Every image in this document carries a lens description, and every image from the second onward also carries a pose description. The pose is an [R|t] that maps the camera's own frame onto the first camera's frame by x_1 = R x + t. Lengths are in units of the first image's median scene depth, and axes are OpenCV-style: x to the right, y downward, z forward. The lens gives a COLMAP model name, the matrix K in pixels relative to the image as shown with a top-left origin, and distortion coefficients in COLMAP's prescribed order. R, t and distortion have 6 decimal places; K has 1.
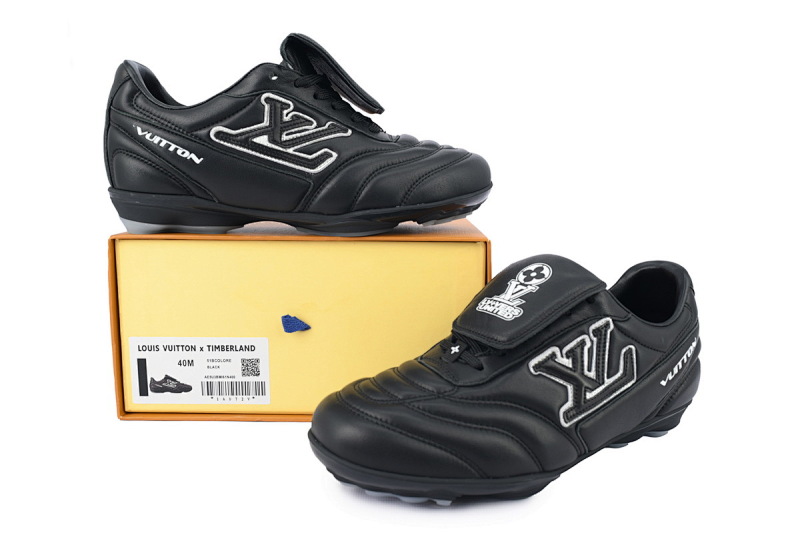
lens RADIAL K [[661.1, 0, 400.0], [0, 661.1, 266.5], [0, 0, 1]] dist [0.006307, 0.001911]
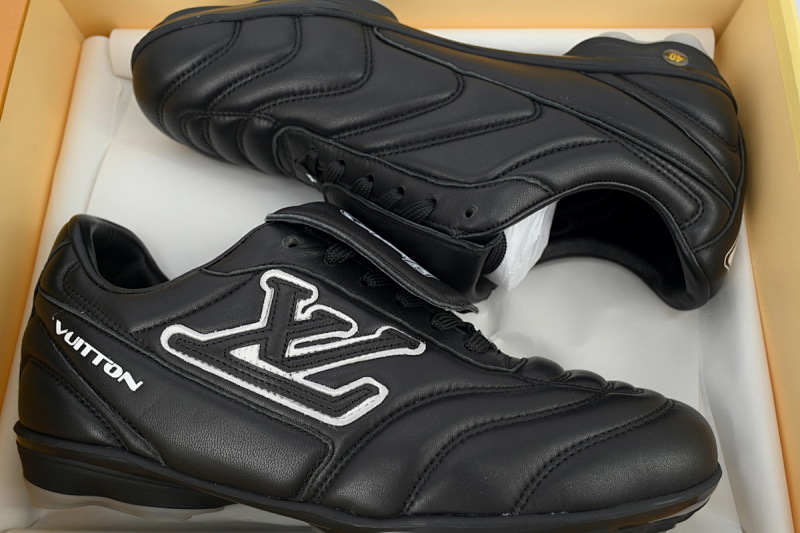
lens RADIAL K [[676.9, 0, 400.0], [0, 676.9, 266.5], [0, 0, 1]] dist [0.000577, -0.001059]
pose [[0.965886, 0.019176, -0.258256, 0.043453], [-0.098728, 0.949206, -0.298766, -0.107631], [0.239409, 0.314071, 0.918718, 0.509792]]
